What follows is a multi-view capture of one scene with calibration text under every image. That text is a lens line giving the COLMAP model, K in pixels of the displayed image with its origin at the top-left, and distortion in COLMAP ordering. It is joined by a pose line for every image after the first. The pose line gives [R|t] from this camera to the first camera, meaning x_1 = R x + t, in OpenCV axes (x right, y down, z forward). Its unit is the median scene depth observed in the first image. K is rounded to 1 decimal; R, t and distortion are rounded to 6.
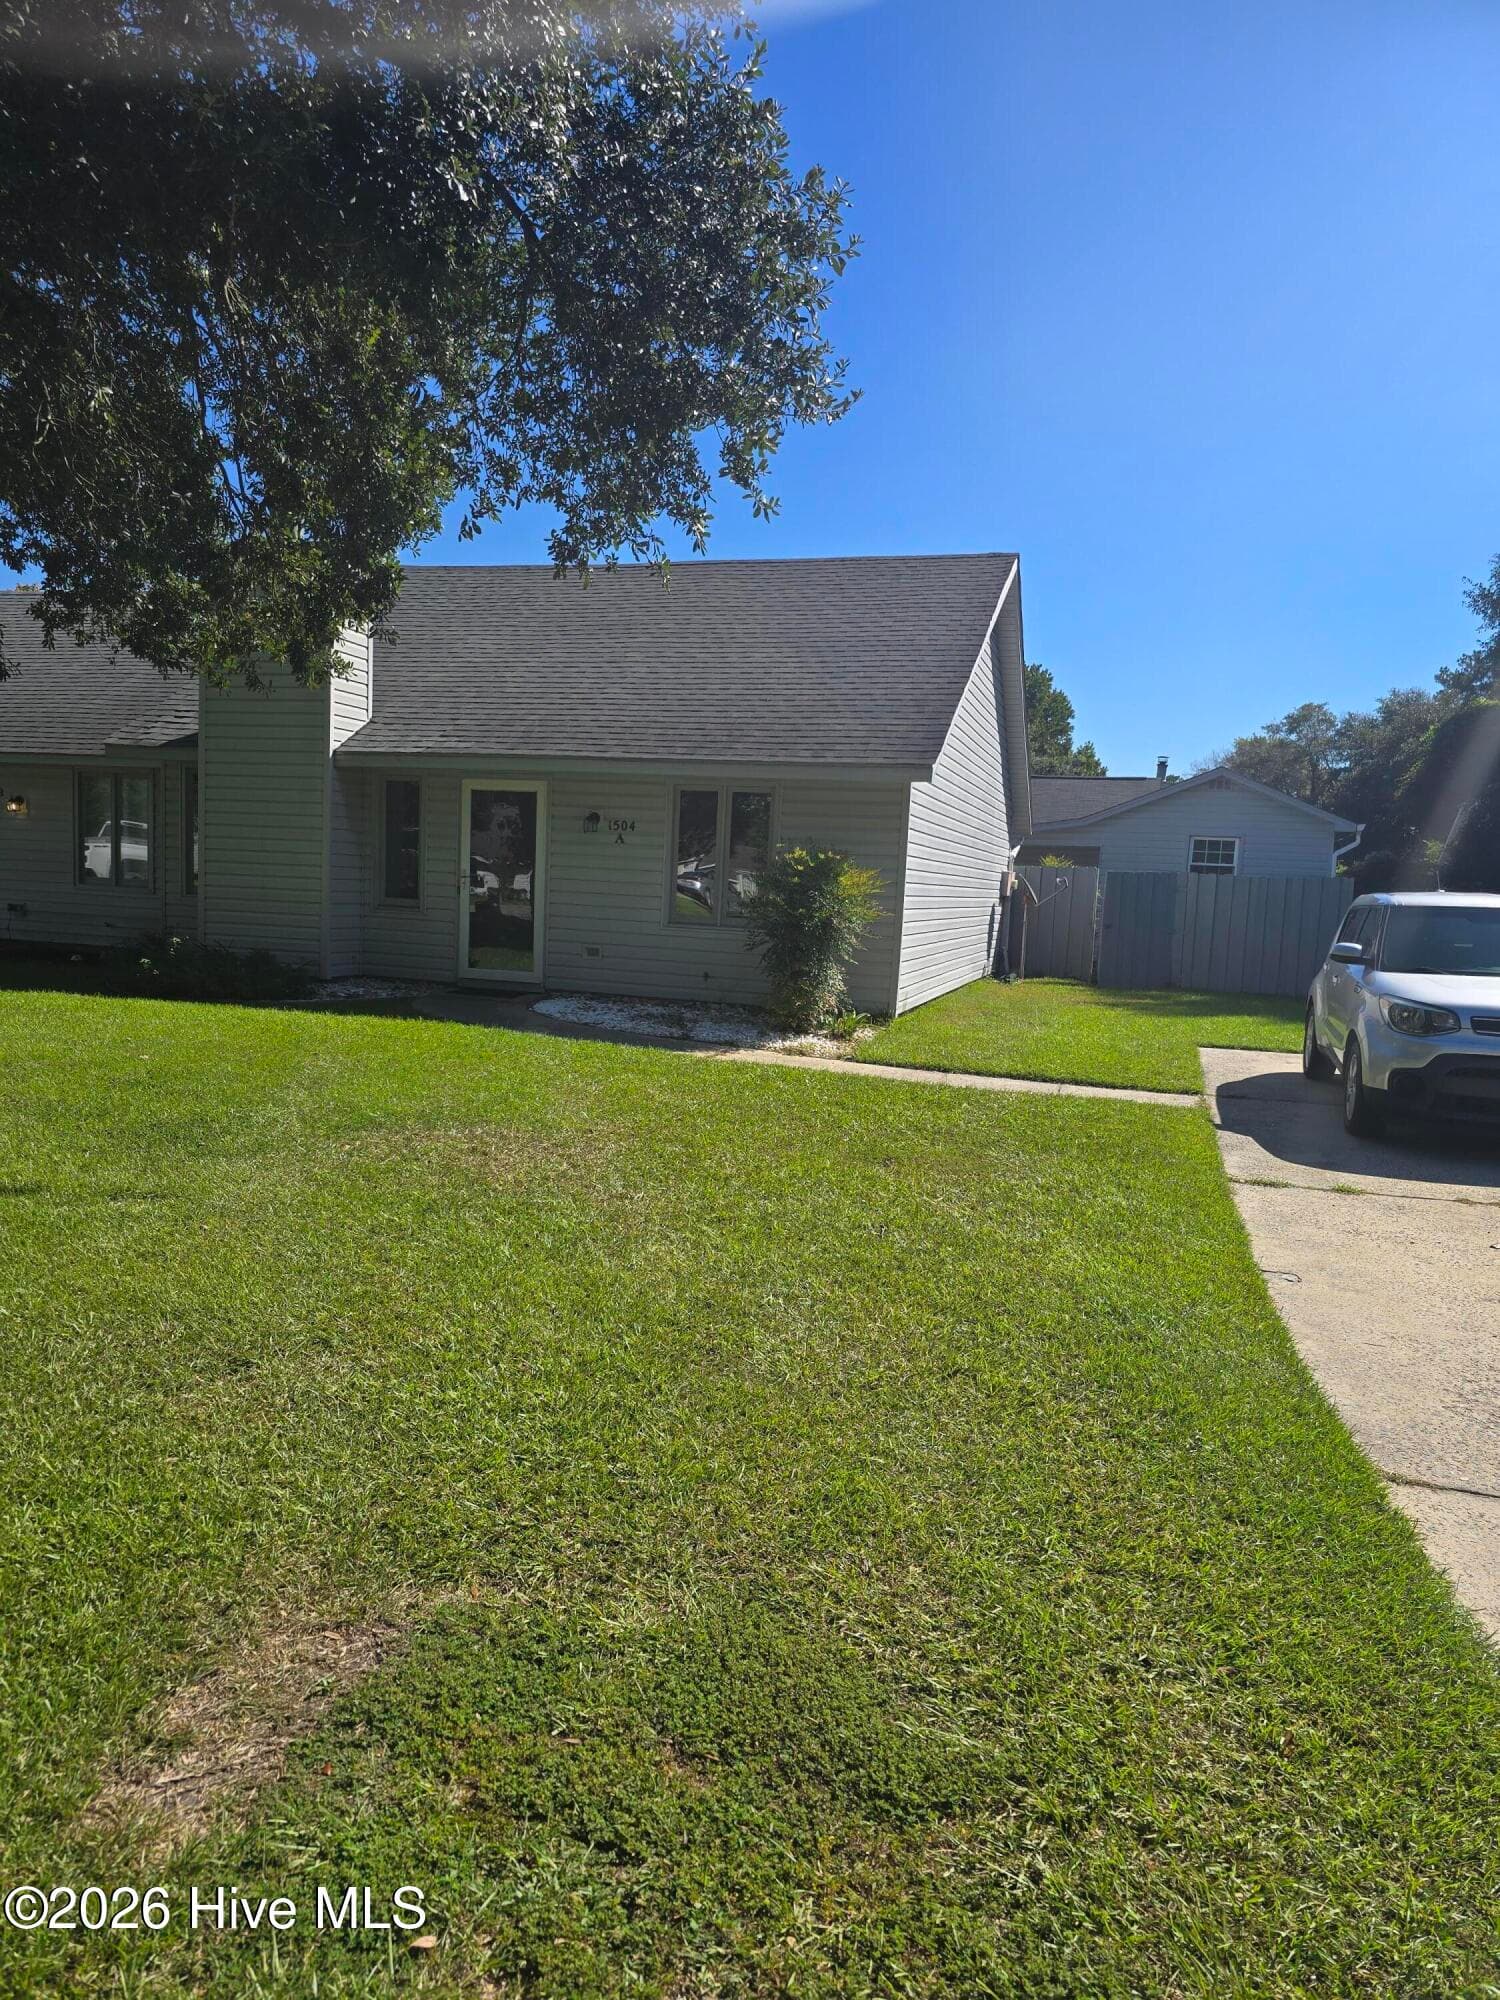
lens RADIAL K [[1337.9, 0, 750.8], [0, 1337.9, 1001.1], [0, 0, 1]] dist [0.036590, -0.011992]
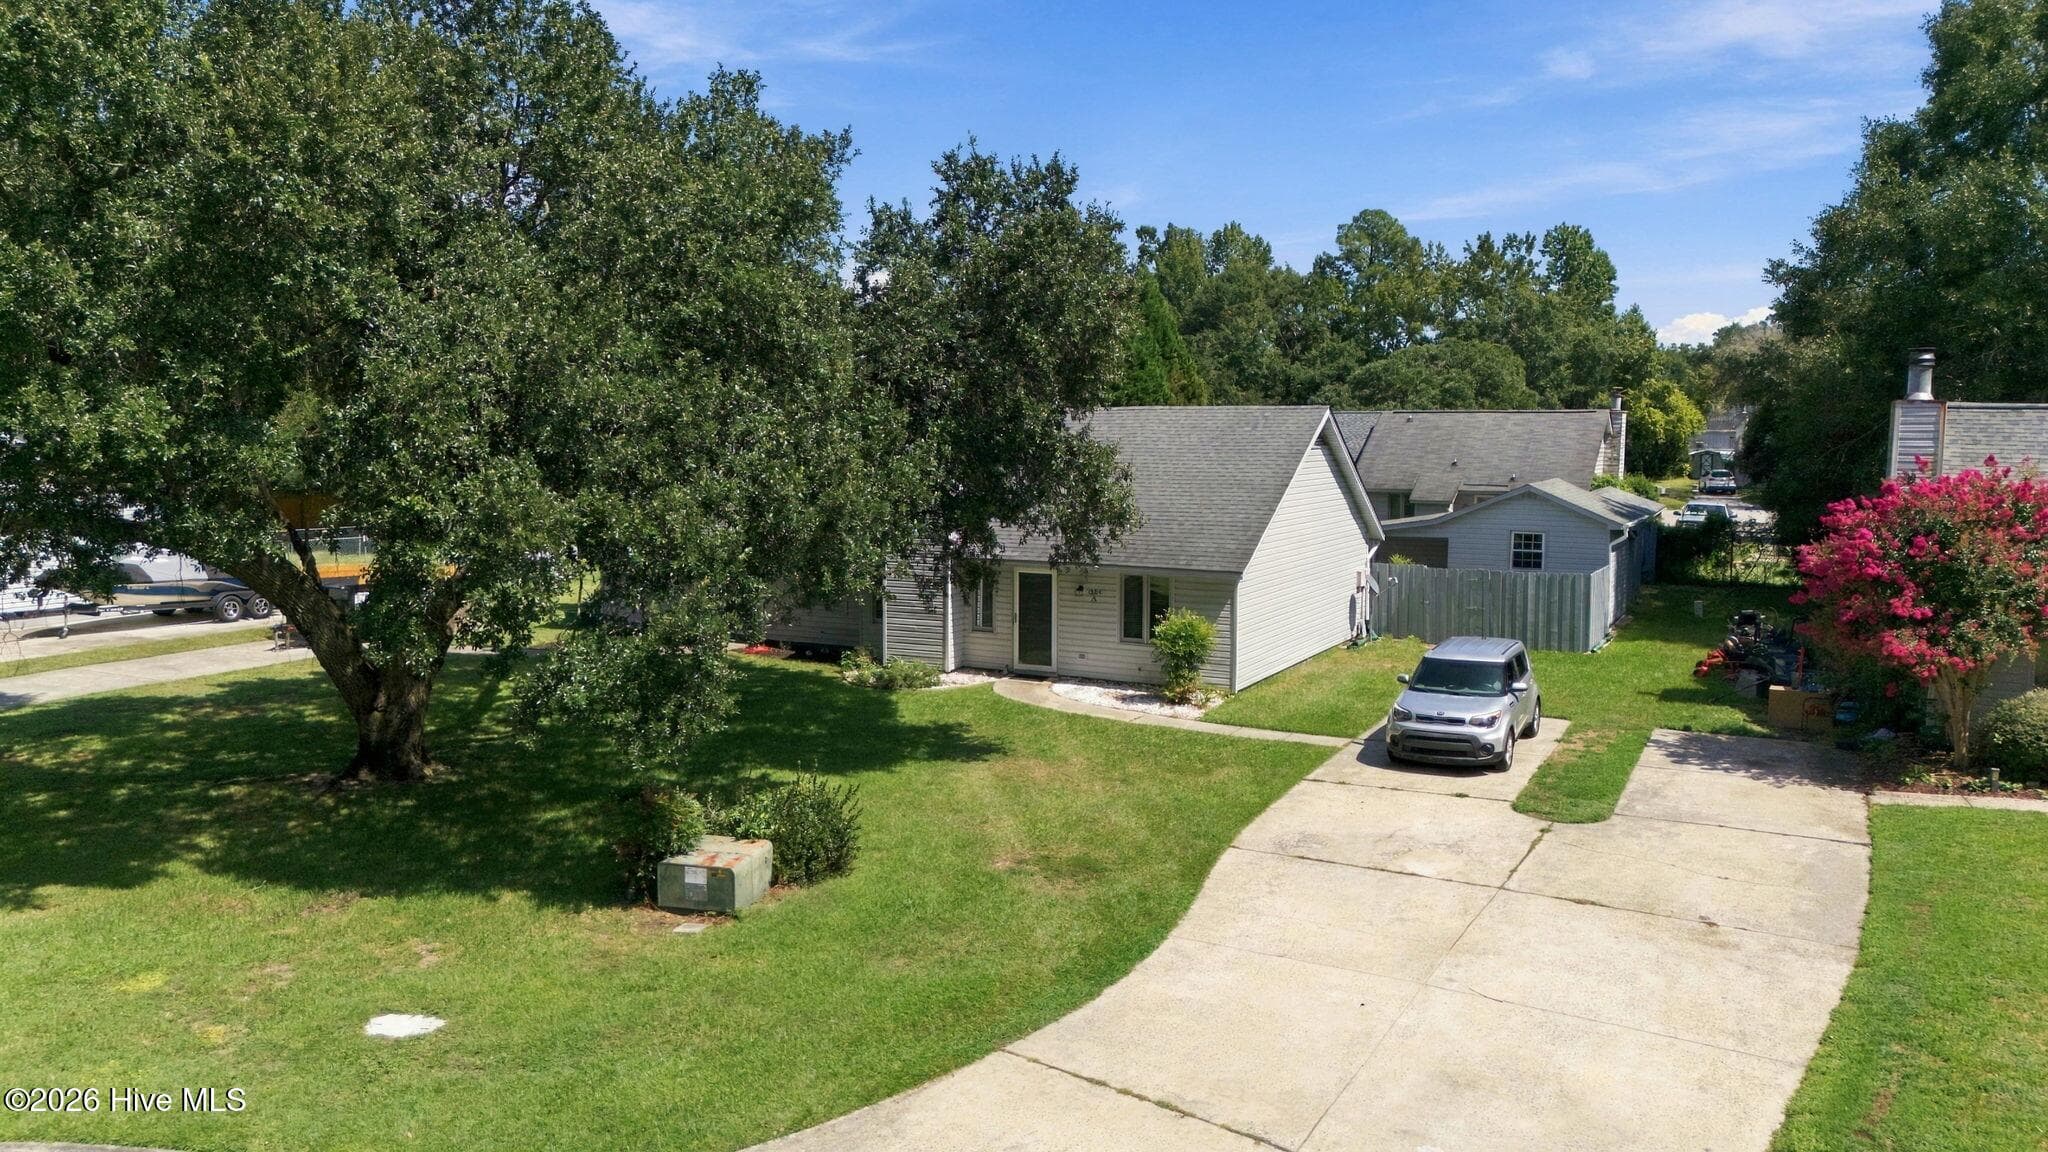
lens RADIAL K [[1503.4, 0, 1017.5], [0, 1503.4, 571.3], [0, 0, 1]] dist [0.053158, -0.009606]
pose [[0.981581, -0.019031, -0.190094, 0.332965], [0.020622, 0.999767, 0.006395, -0.283719], [0.189928, -0.010198, 0.981745, -1.862954]]
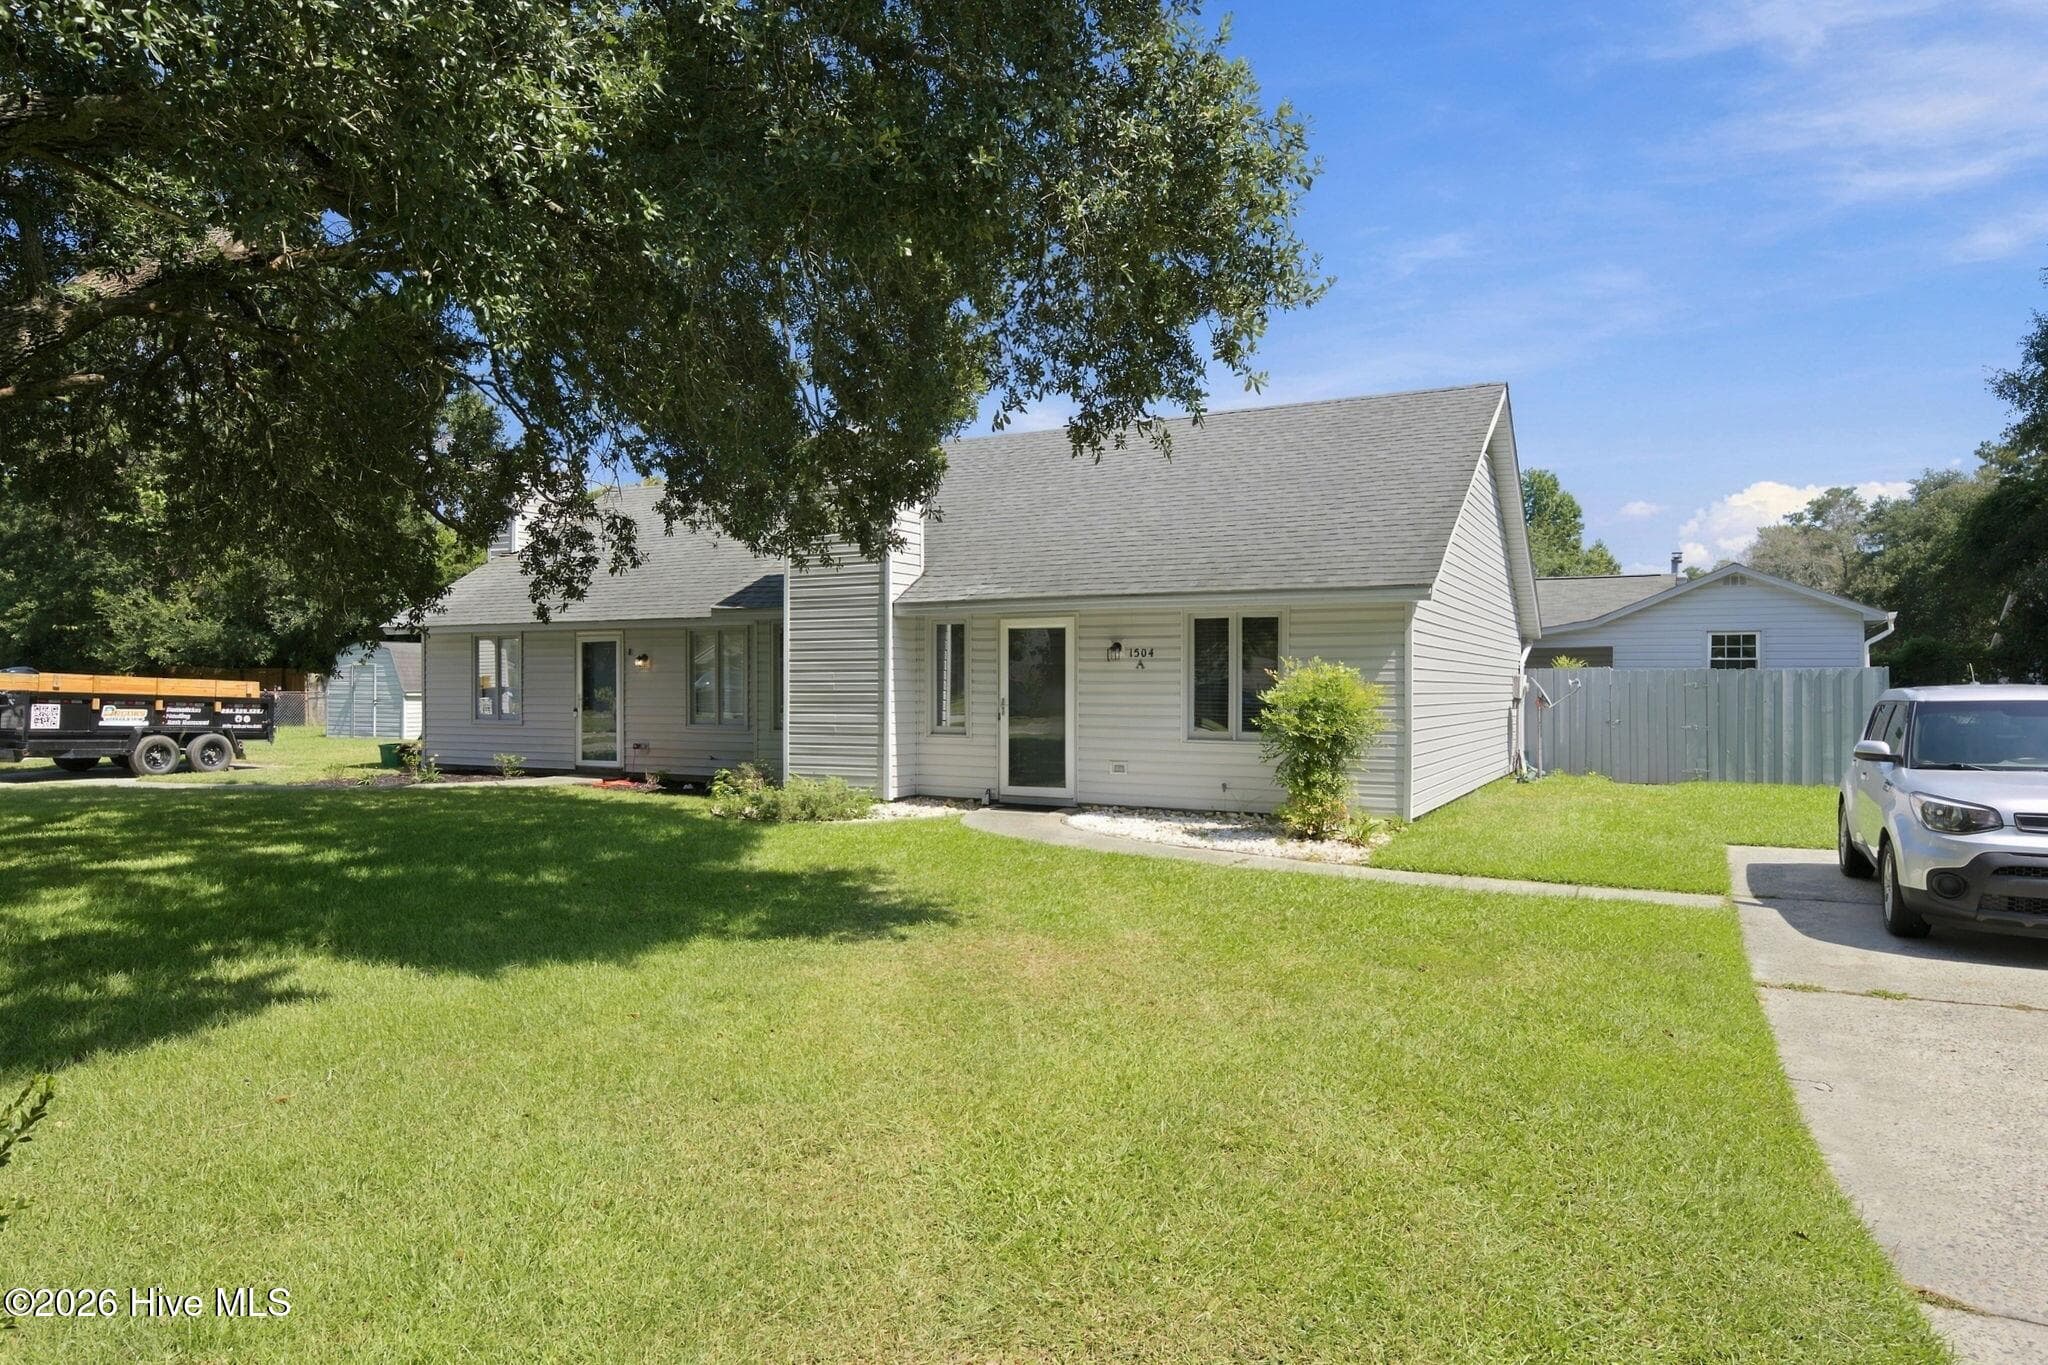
lens RADIAL K [[1246.6, 0, 1035.2], [0, 1246.6, 698.3], [0, 0, 1]] dist [0.006324, 0.012114]
pose [[0.981869, -0.039809, -0.185335, 0.008992], [0.023990, 0.995935, -0.086826, -0.010286], [0.188038, 0.080805, 0.978832, -0.029907]]
